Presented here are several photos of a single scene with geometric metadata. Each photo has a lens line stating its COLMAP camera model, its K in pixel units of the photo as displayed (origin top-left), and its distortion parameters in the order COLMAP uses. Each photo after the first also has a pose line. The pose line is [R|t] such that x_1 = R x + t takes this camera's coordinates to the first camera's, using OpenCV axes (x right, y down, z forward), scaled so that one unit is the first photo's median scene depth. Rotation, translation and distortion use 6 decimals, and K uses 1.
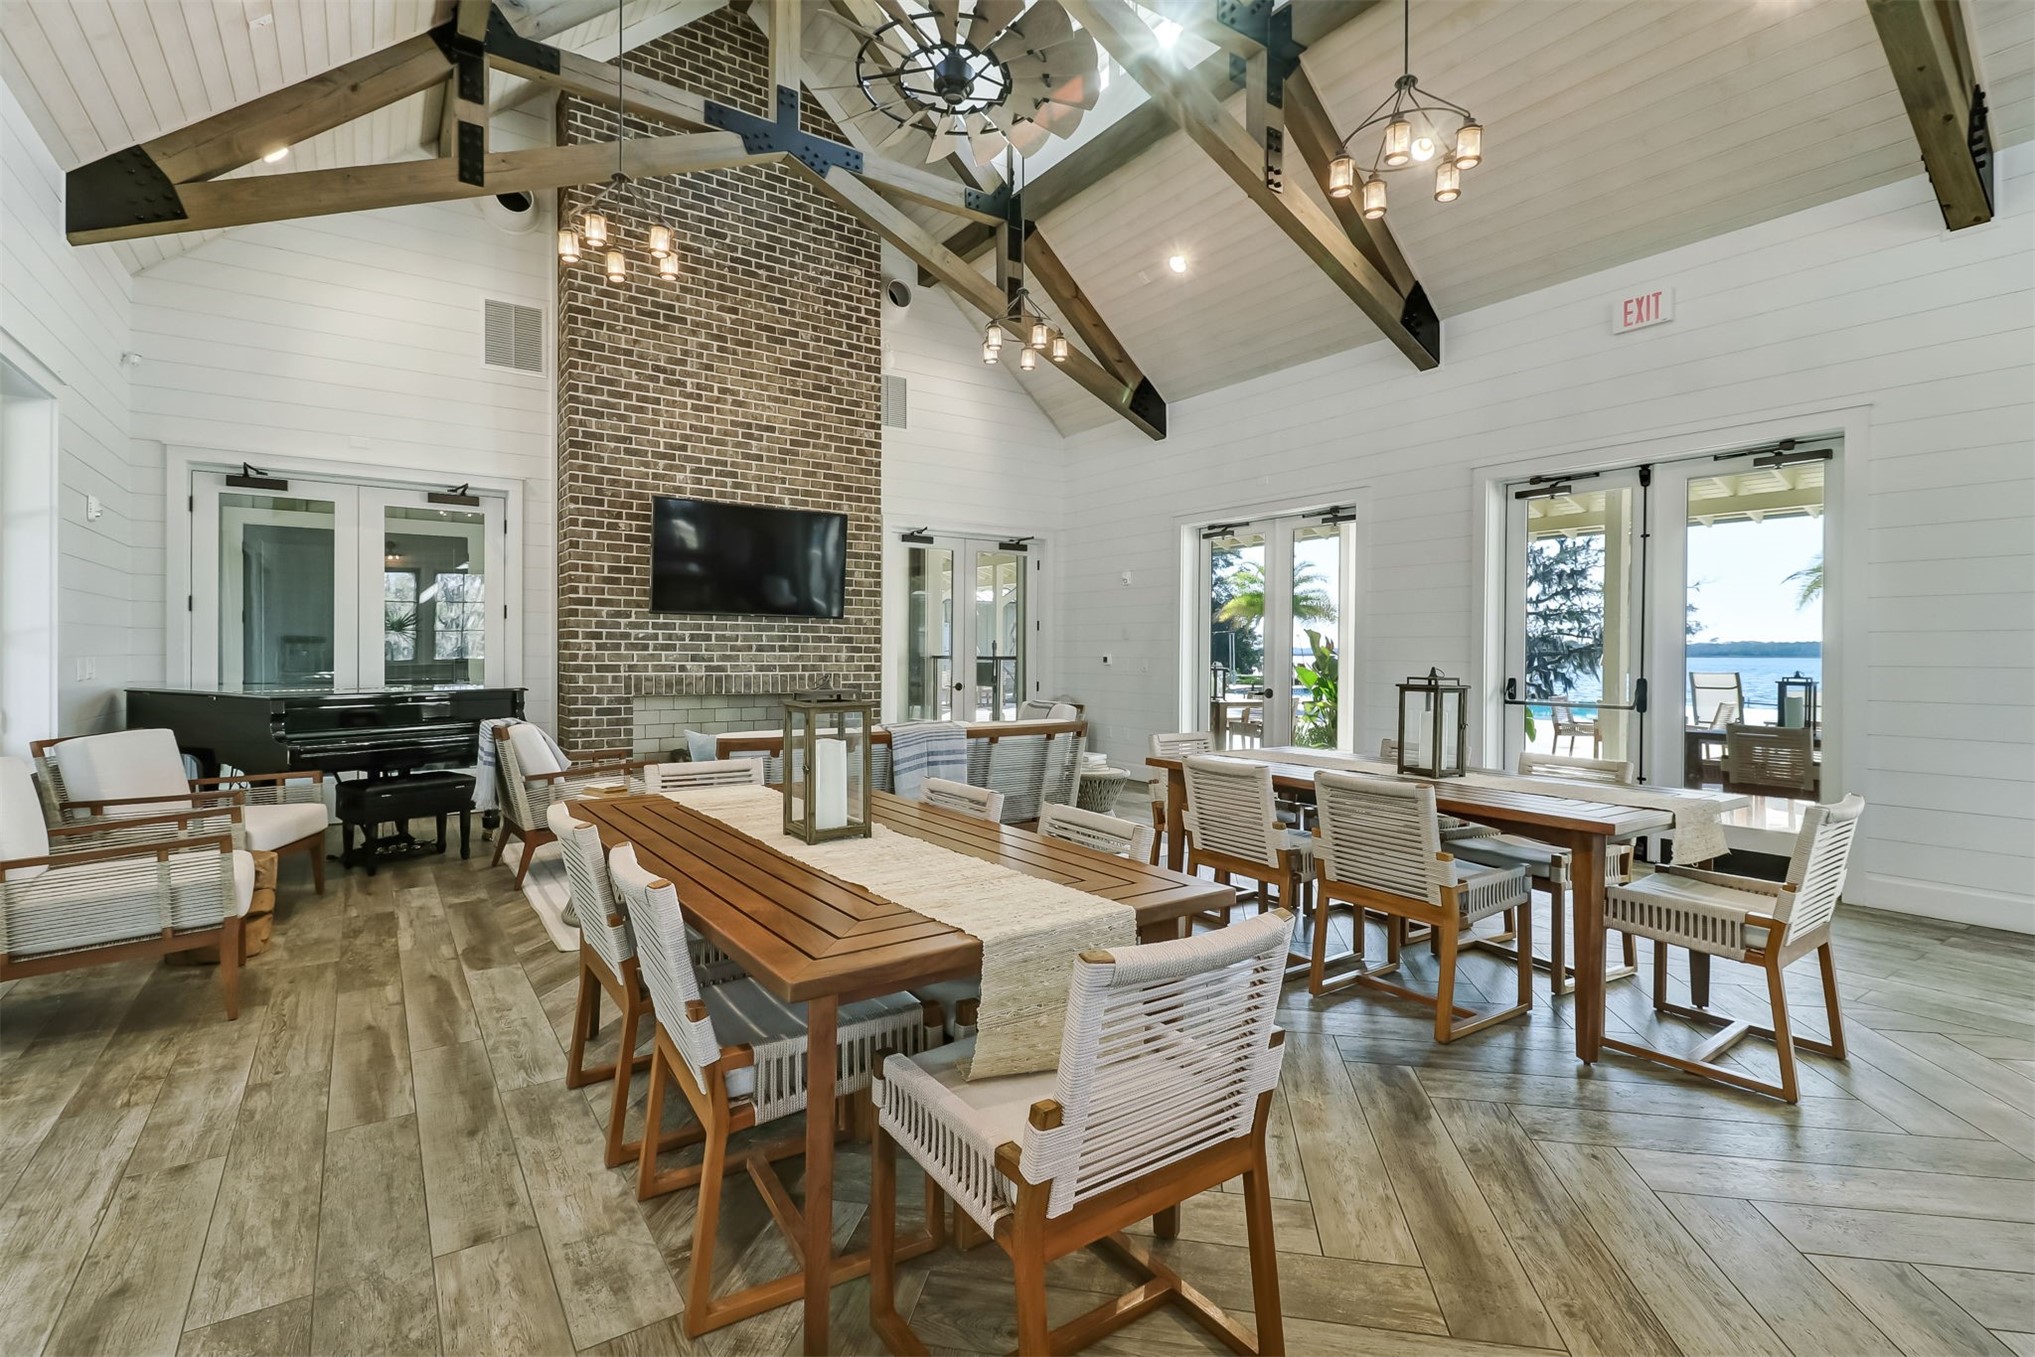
lens RADIAL K [[997.1, 0, 1016.5], [0, 997.1, 665.2], [0, 0, 1]] dist [-0.003903, -0.000573]
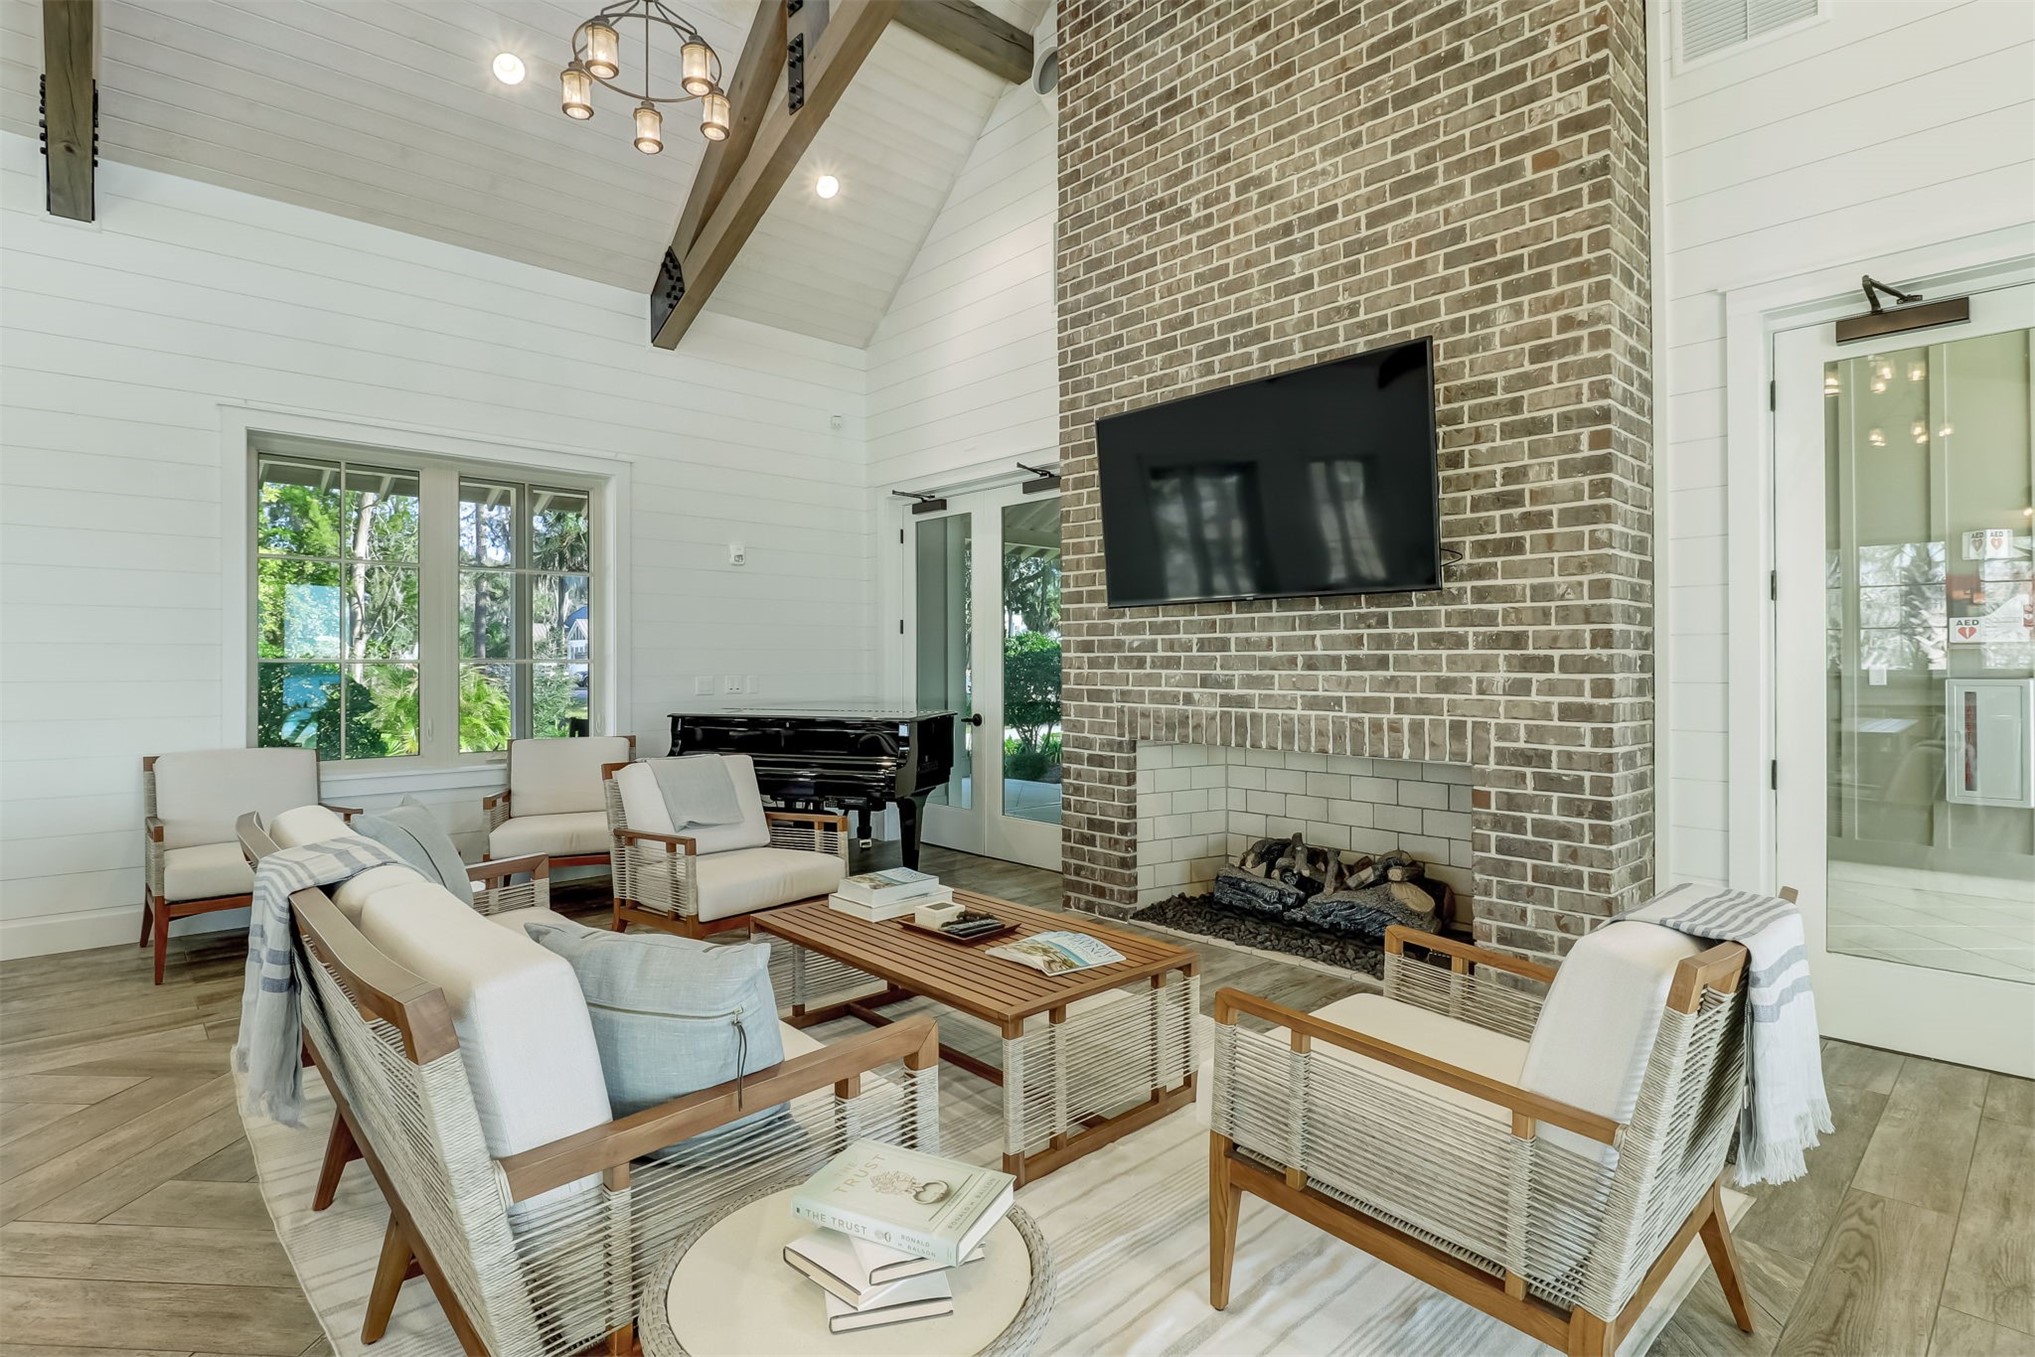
lens RADIAL K [[997.1, 0, 1017.6], [0, 997.1, 670.1], [0, 0, 1]] dist [-0.003903, -0.000573]
pose [[0.112774, -0.000974, -0.993620, 0.223540], [-0.012022, 0.999925, -0.002345, -0.010624], [0.993548, 0.012210, 0.112754, 0.804452]]
